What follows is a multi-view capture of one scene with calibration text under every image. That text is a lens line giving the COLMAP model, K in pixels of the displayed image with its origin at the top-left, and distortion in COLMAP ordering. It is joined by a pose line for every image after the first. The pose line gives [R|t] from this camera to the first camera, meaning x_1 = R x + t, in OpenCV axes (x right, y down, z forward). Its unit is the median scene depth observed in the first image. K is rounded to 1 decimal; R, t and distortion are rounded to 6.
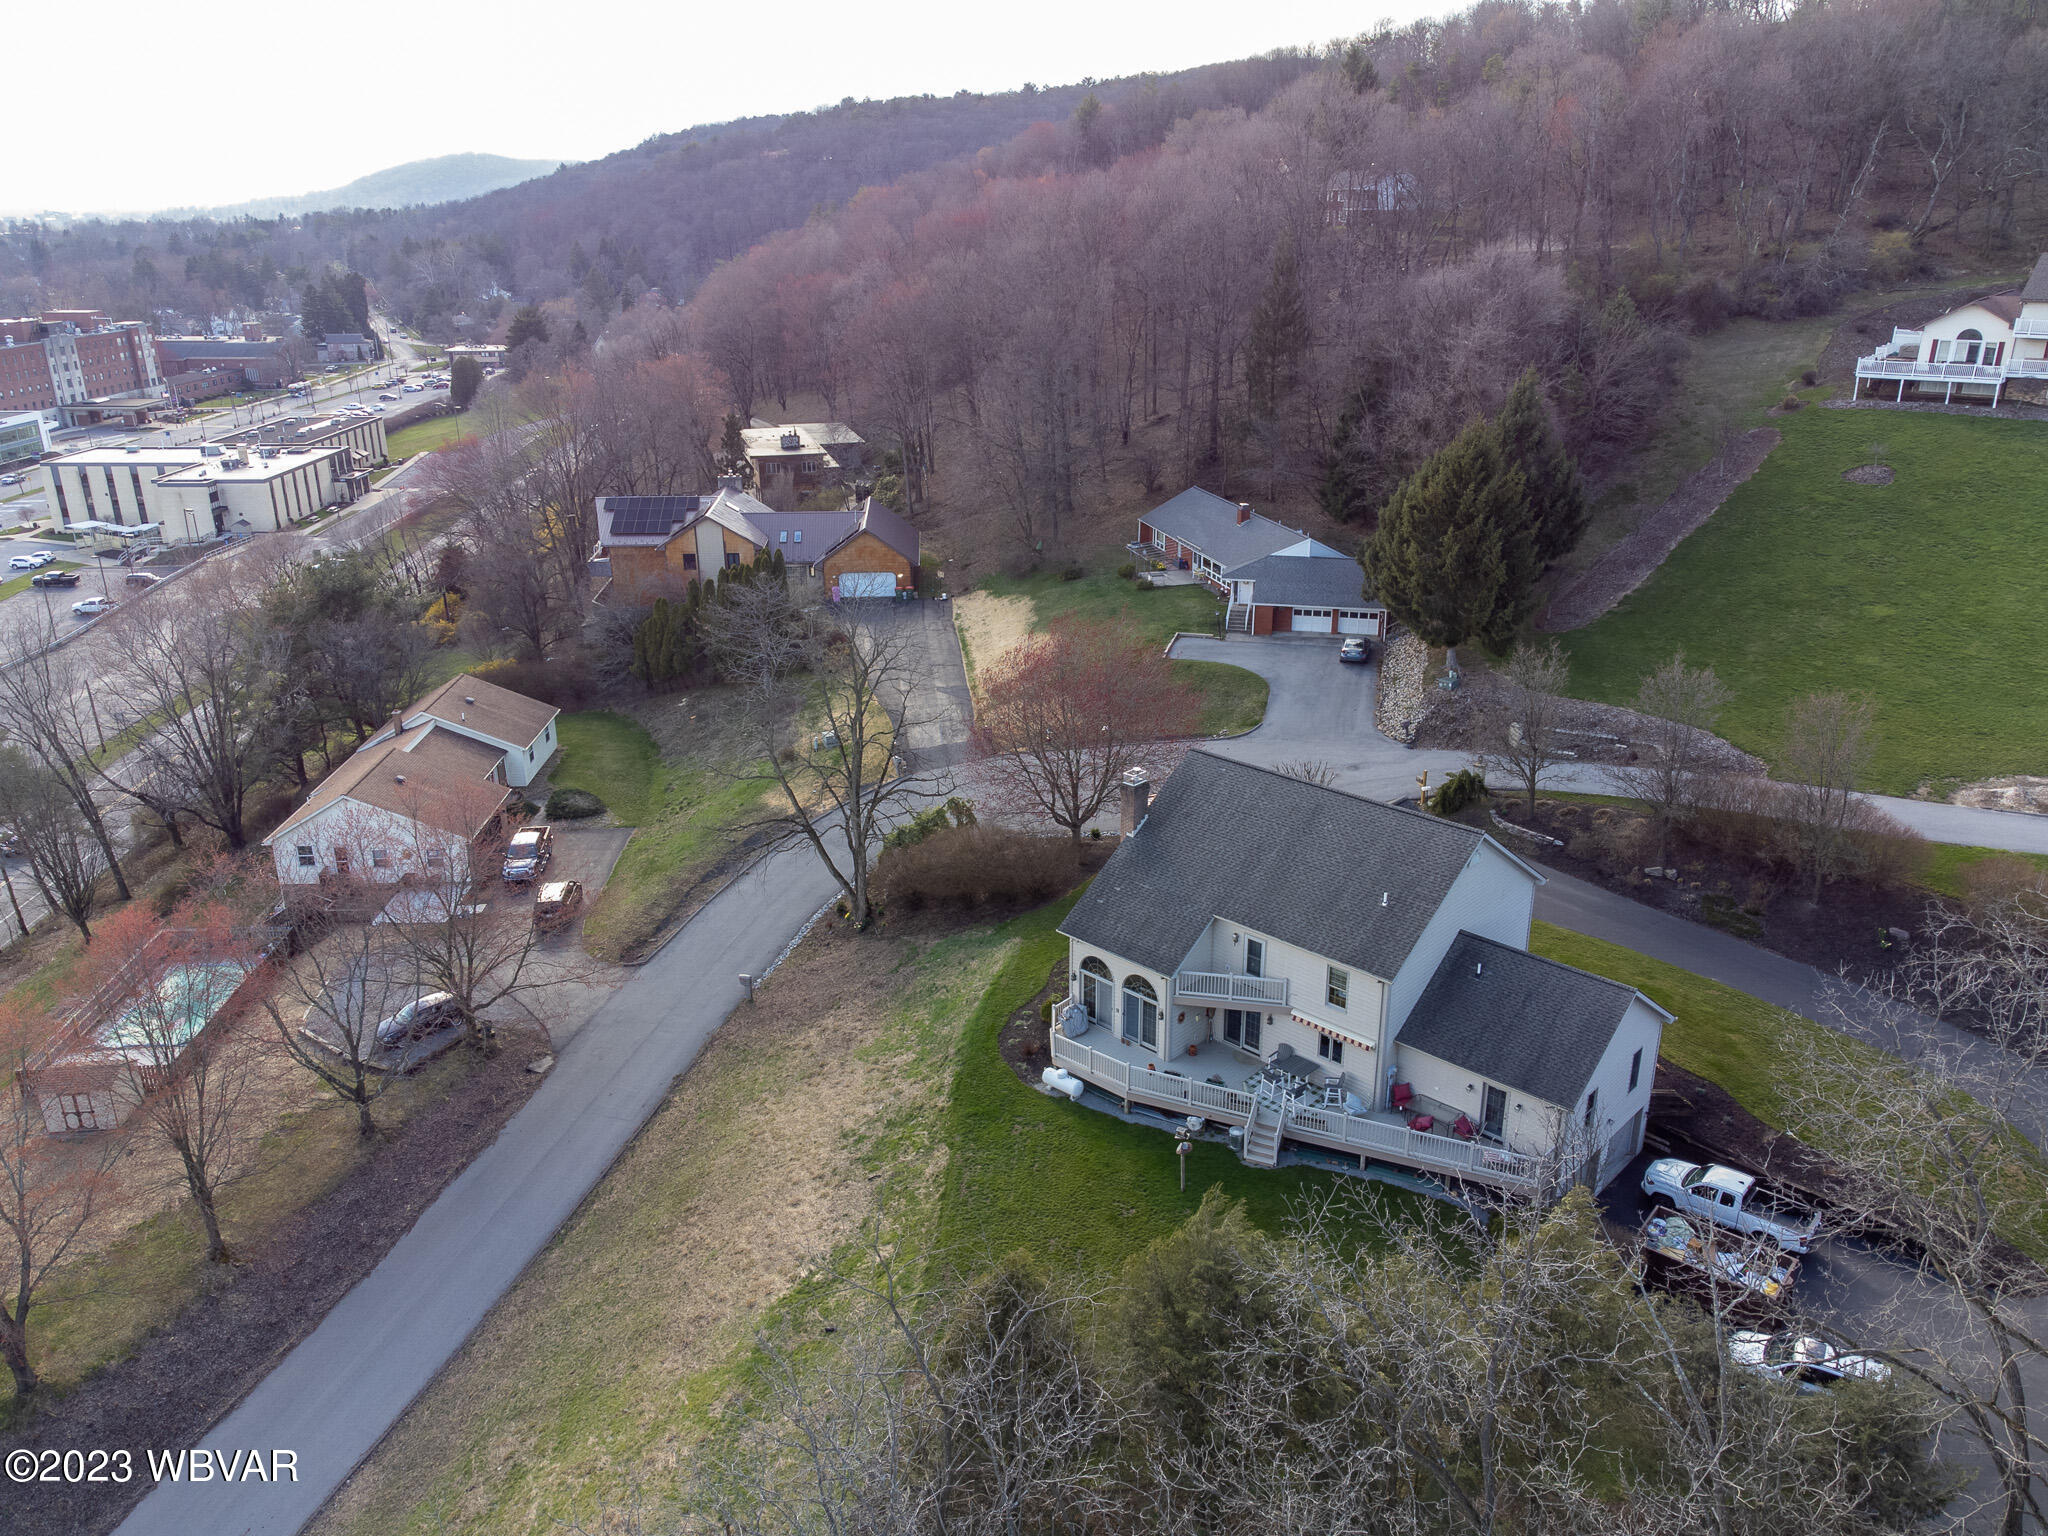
lens RADIAL K [[1529.6, 0, 1024.0], [0, 1529.6, 768.0], [0, 0, 1]] dist [0.081955, -0.143702]
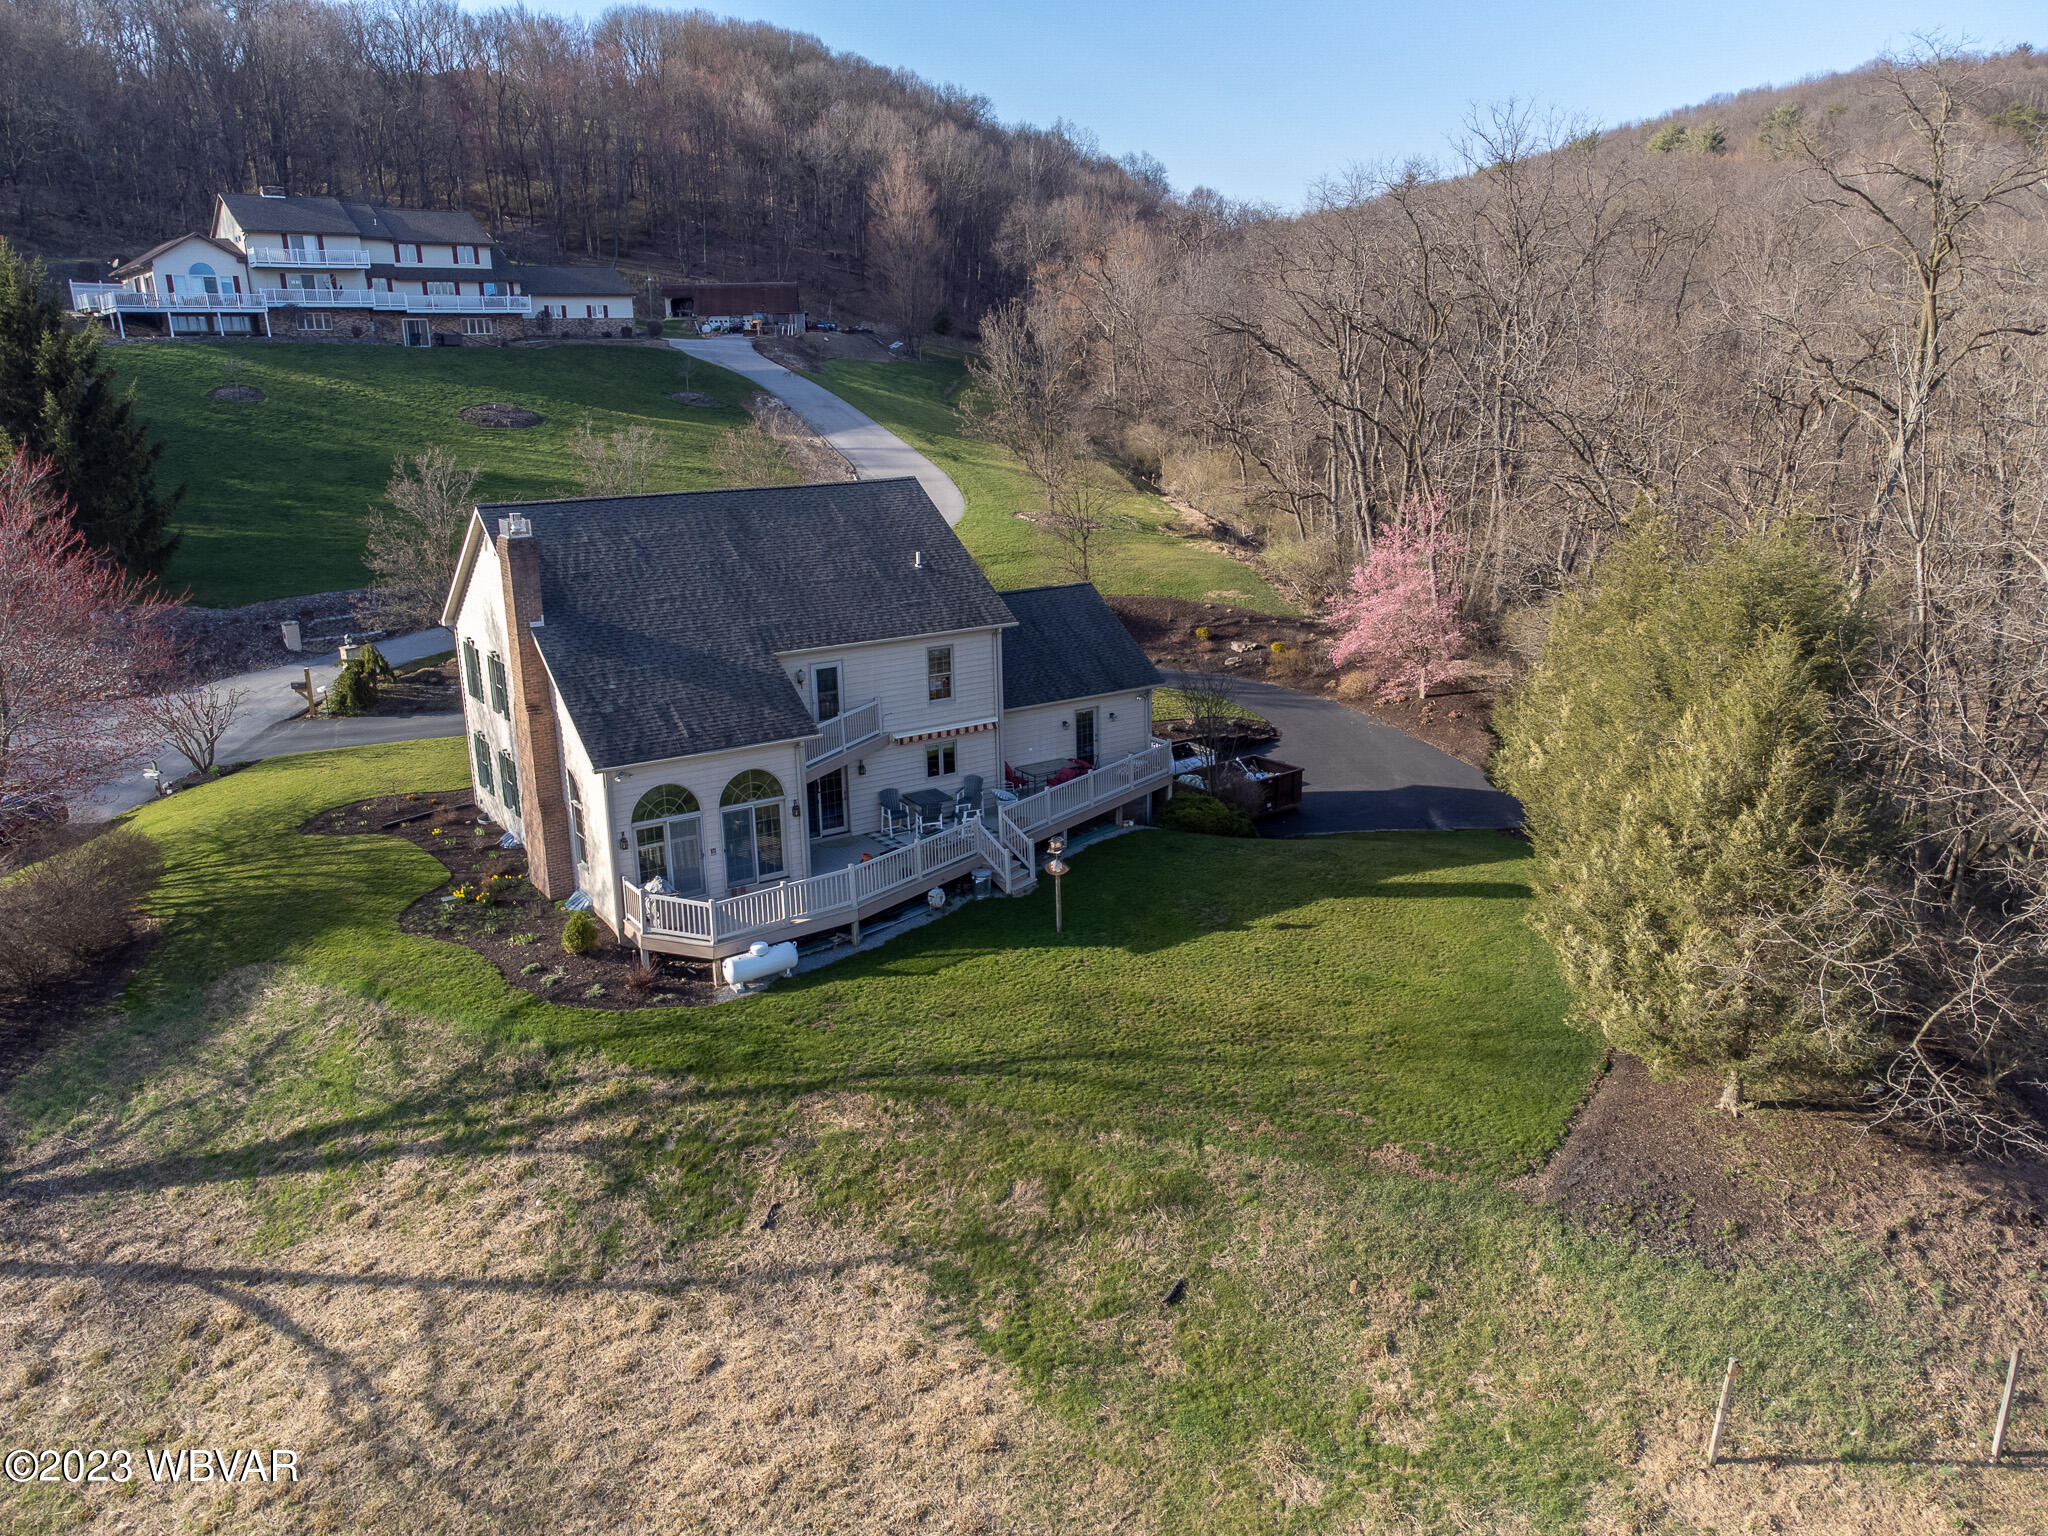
lens RADIAL K [[1529.6, 0, 1024.0], [0, 1529.6, 768.0], [0, 0, 1]] dist [0.081955, -0.143702]
pose [[0.230909, -0.255348, 0.938871, -0.505935], [0.361949, 0.918239, 0.160718, 0.071198], [-0.903147, 0.302711, 0.304453, 0.685959]]
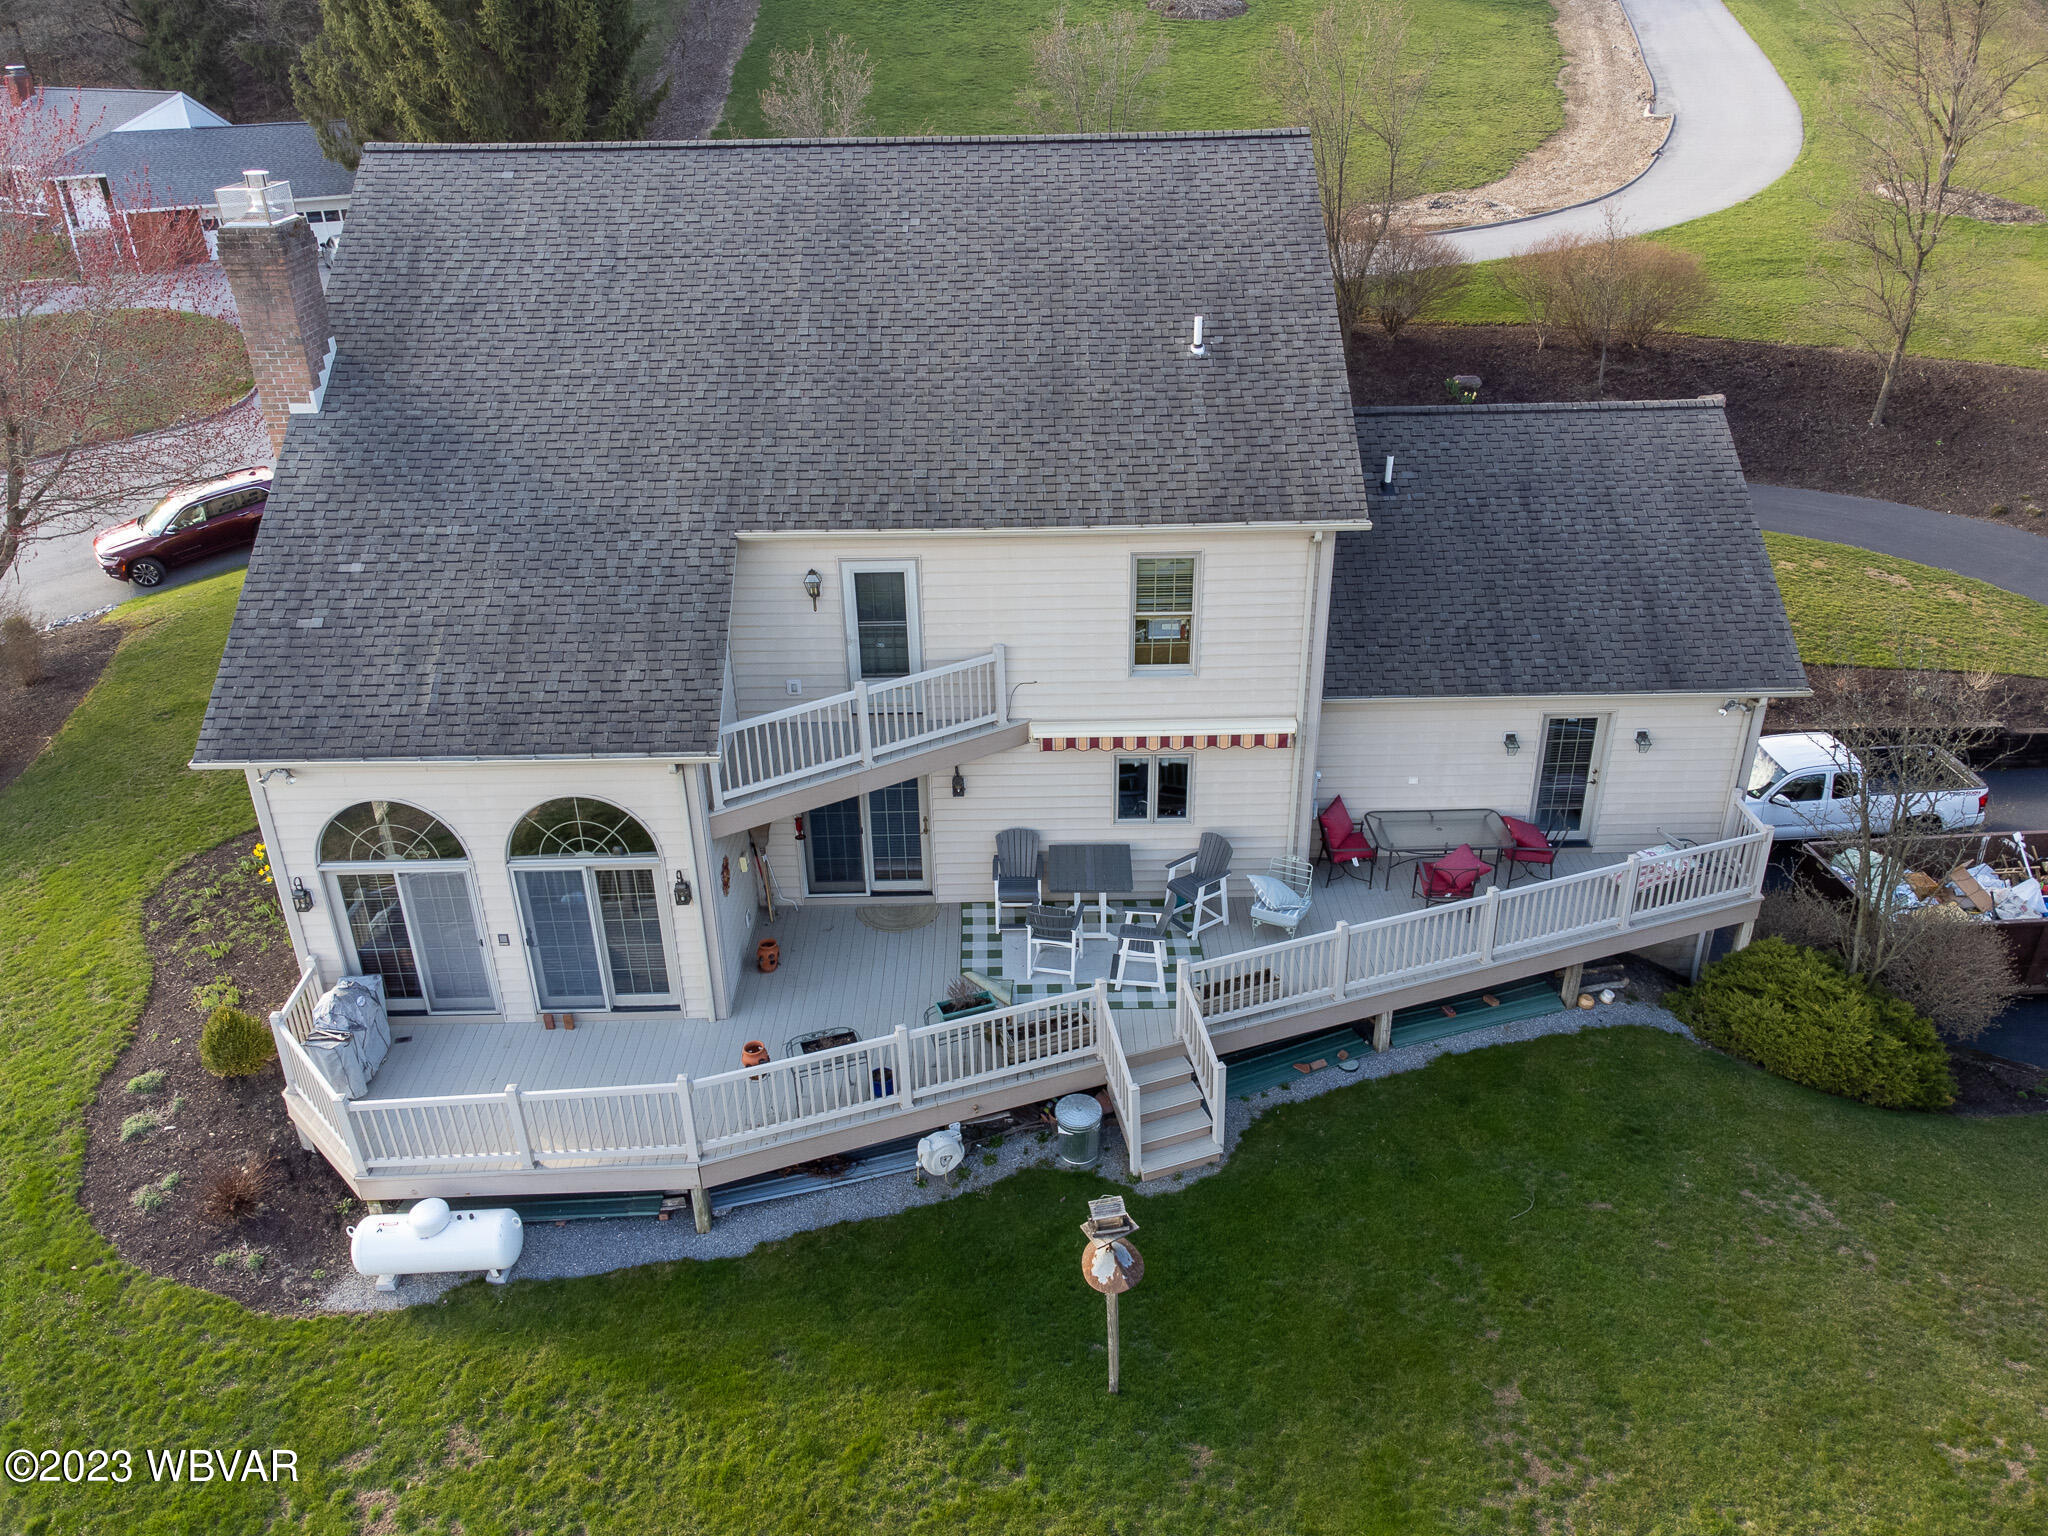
lens RADIAL K [[1532.1, 0, 1018.3], [0, 1532.1, 764.7], [0, 0, 1]] dist [0.035525, -0.006371]
pose [[0.720170, -0.327079, 0.611862, -0.043105], [0.256988, 0.944930, 0.202646, 0.089941], [-0.644448, 0.011302, 0.764565, 0.703805]]
